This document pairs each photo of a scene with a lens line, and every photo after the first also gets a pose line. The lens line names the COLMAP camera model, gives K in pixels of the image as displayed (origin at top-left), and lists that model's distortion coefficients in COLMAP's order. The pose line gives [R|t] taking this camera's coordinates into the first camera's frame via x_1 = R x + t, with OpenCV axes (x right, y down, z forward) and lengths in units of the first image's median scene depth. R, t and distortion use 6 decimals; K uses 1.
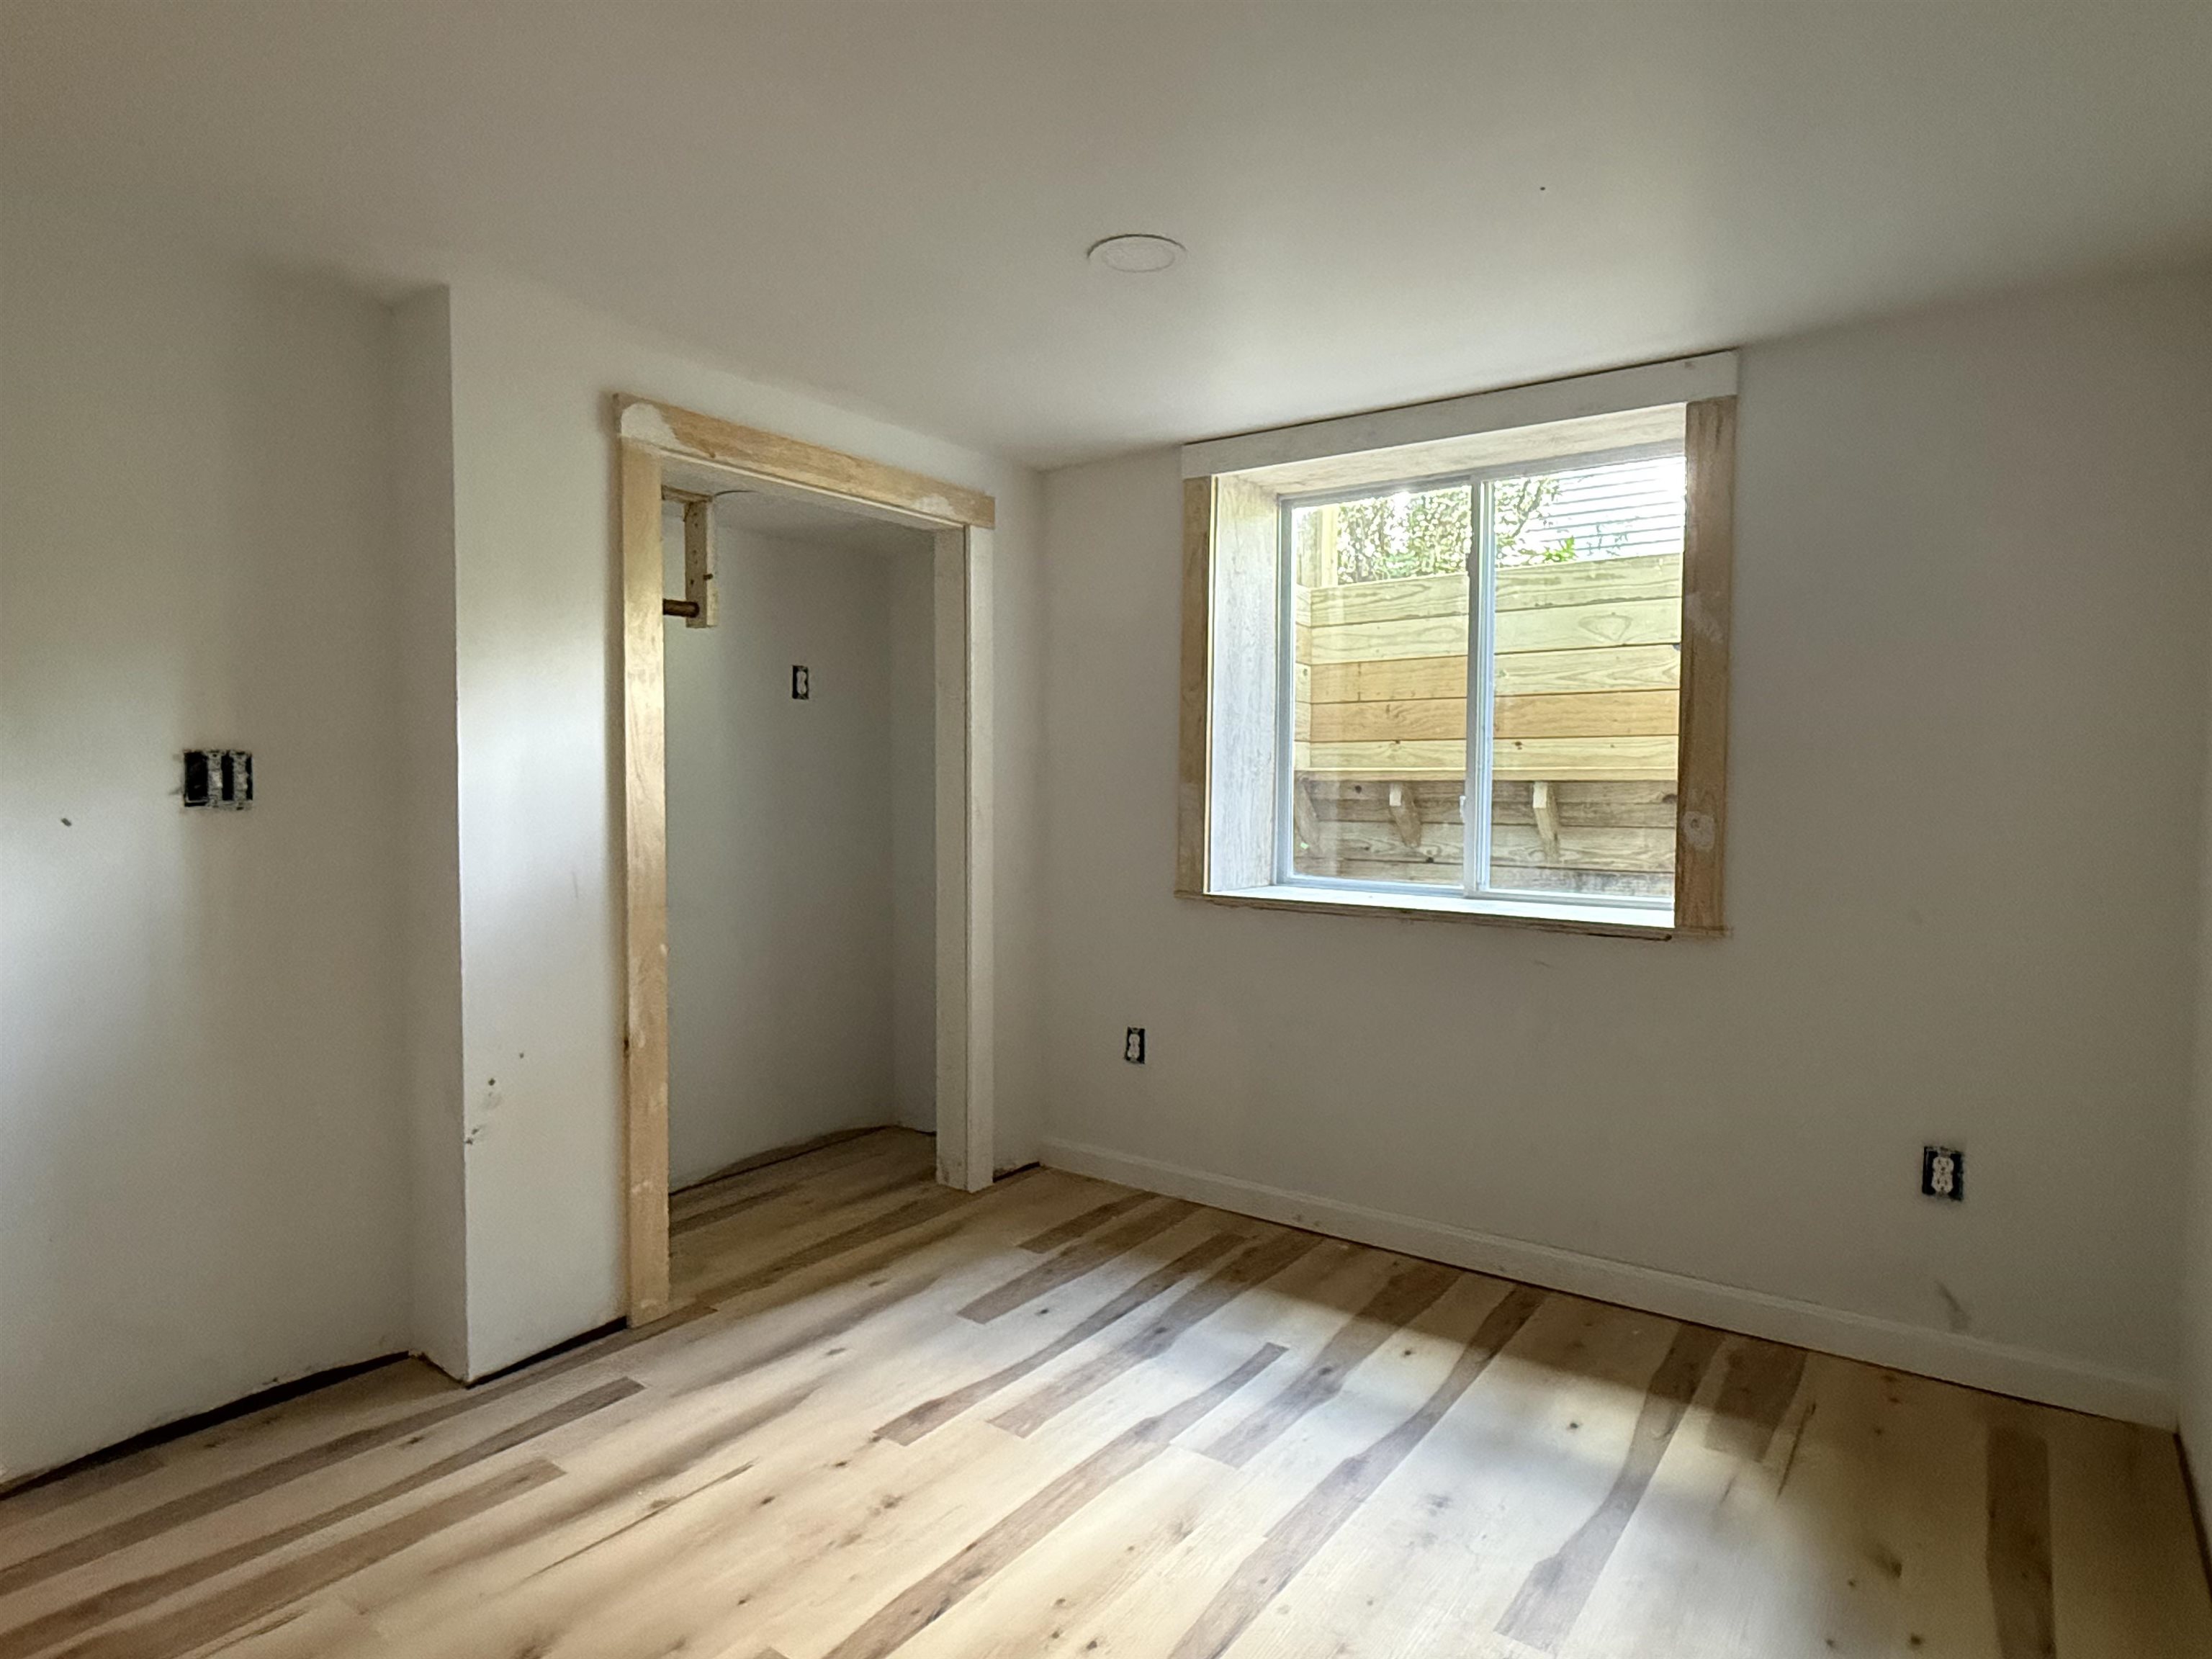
lens RADIAL K [[1234.5, 0, 1114.3], [0, 1234.5, 831.1], [0, 0, 1]] dist [-0.006405, 0.003253]
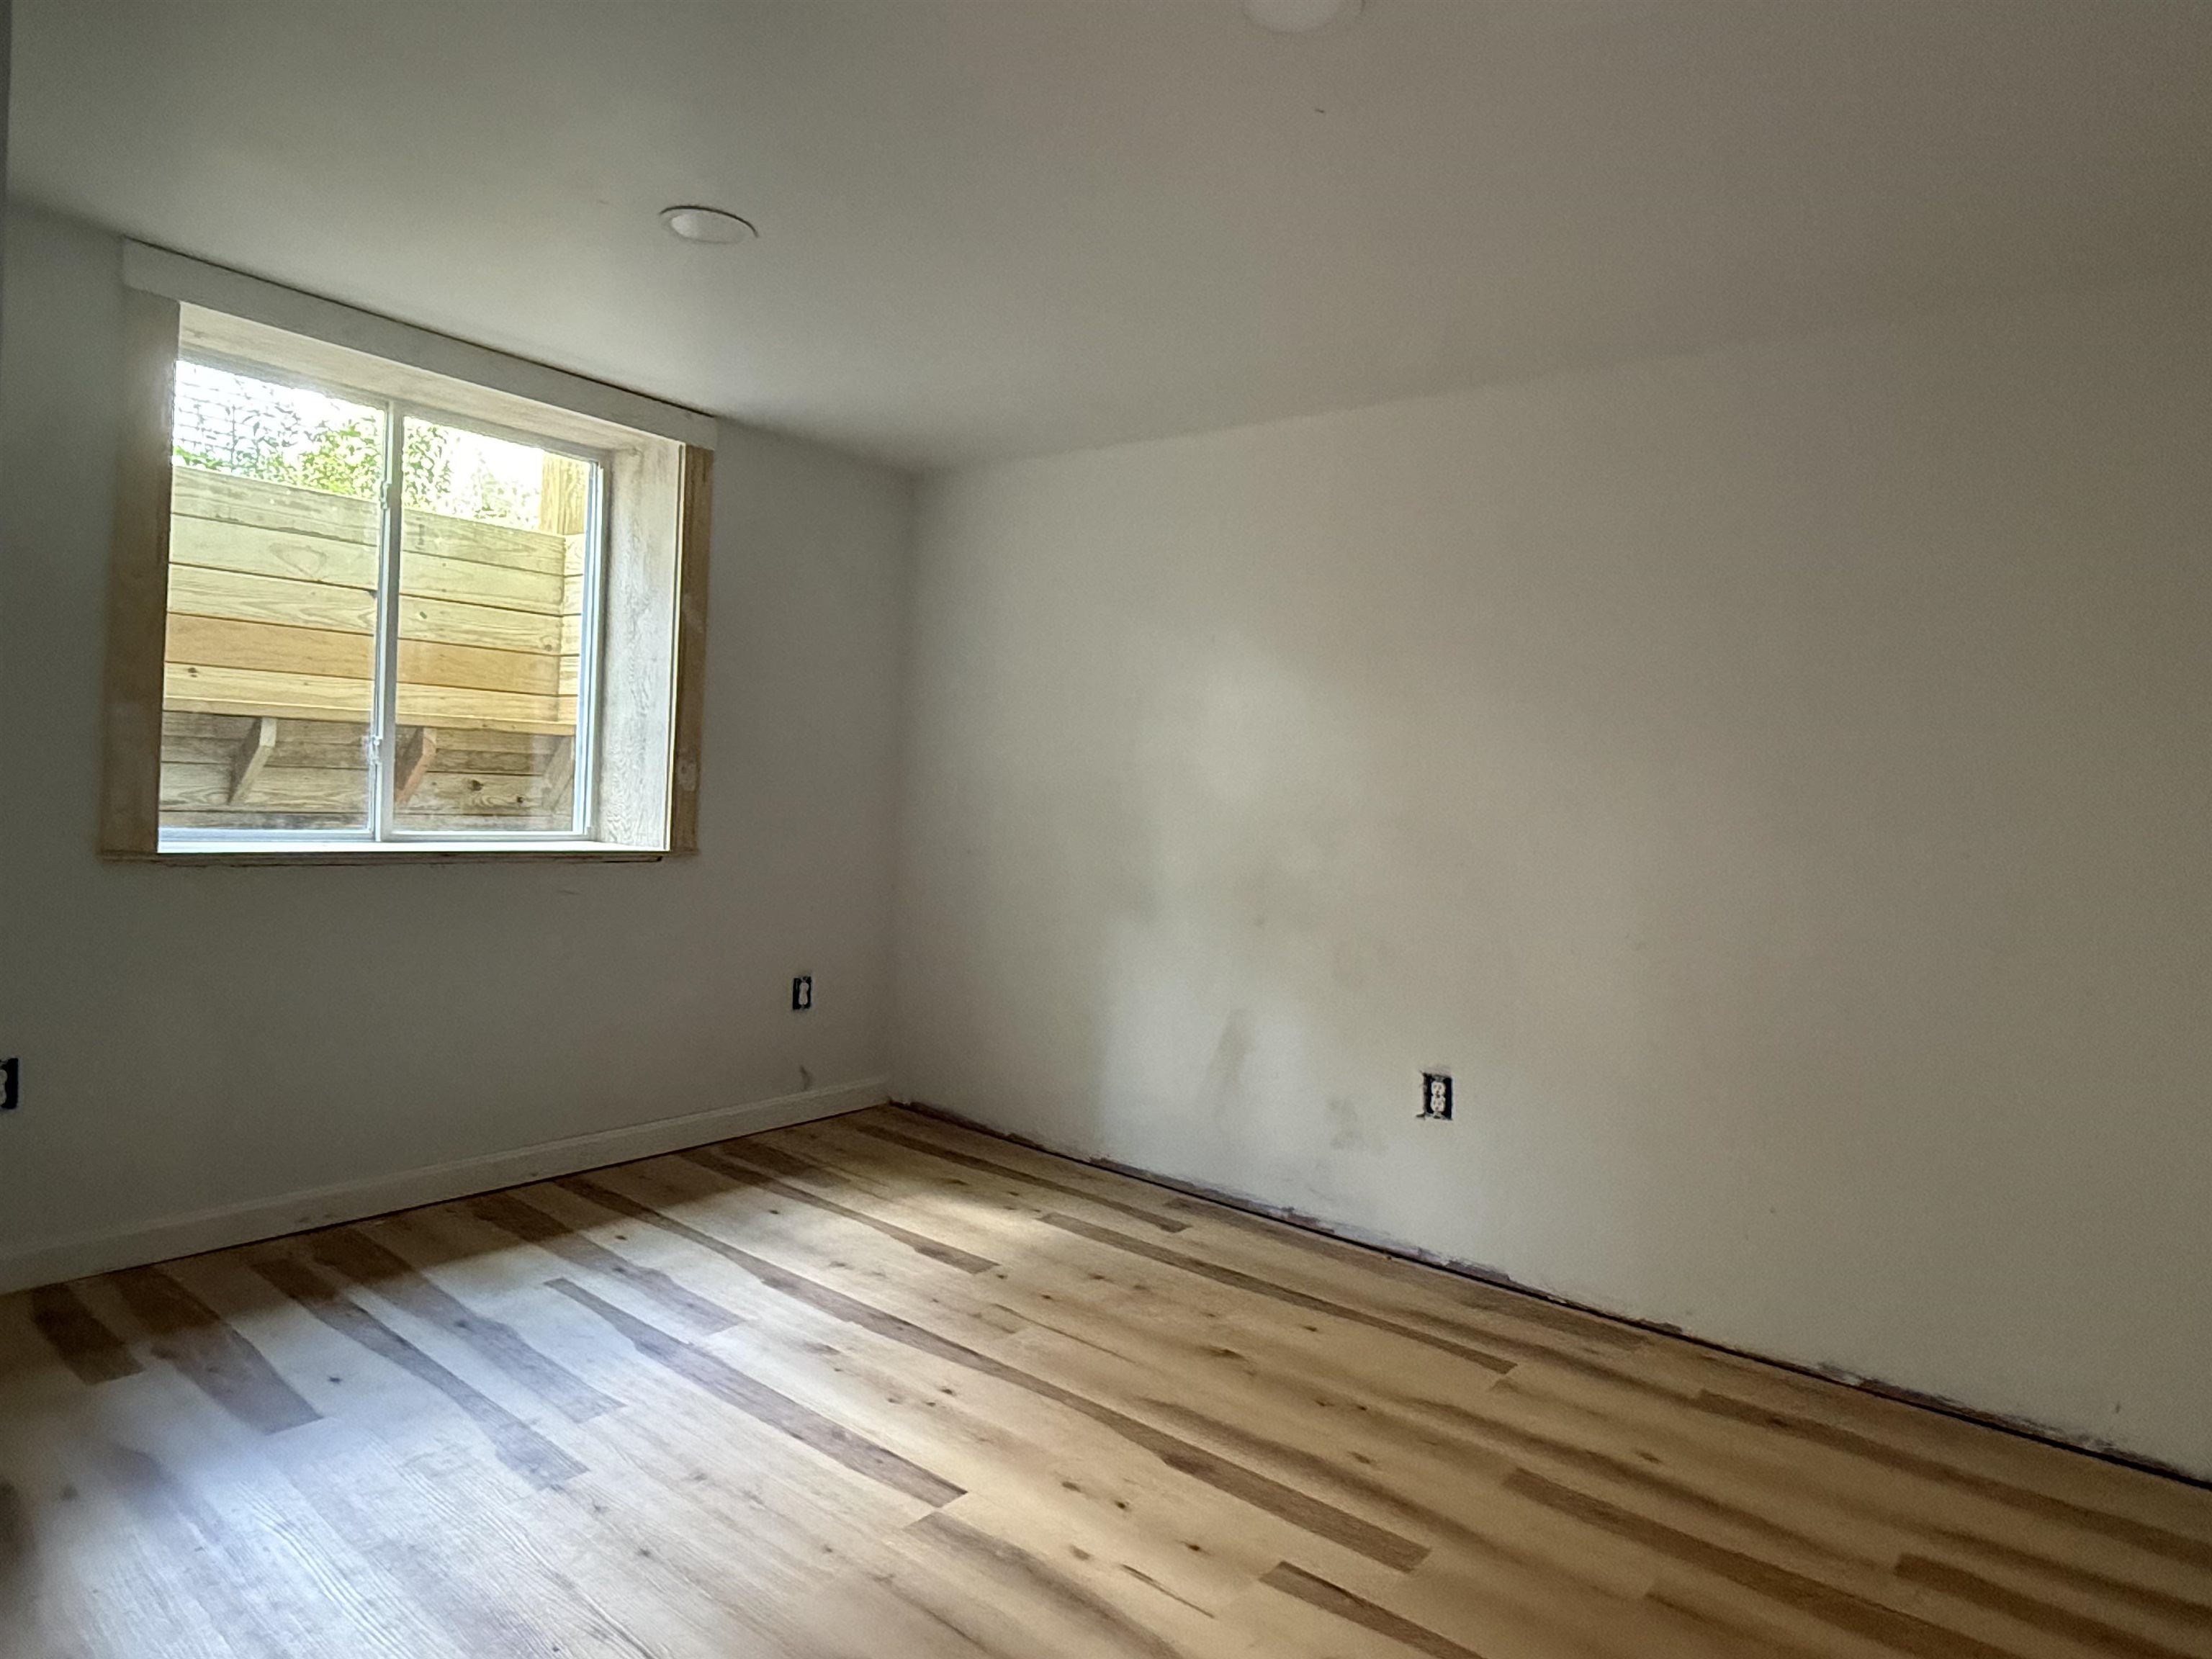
lens RADIAL K [[1270.3, 0, 1114.1], [0, 1270.3, 823.4], [0, 0, 1]] dist [-0.002921, 0.002481]
pose [[0.053251, -0.032132, 0.998064, -0.704812], [-0.010384, 0.999410, 0.032729, 0.001549], [-0.998527, -0.012107, 0.052886, 0.392963]]
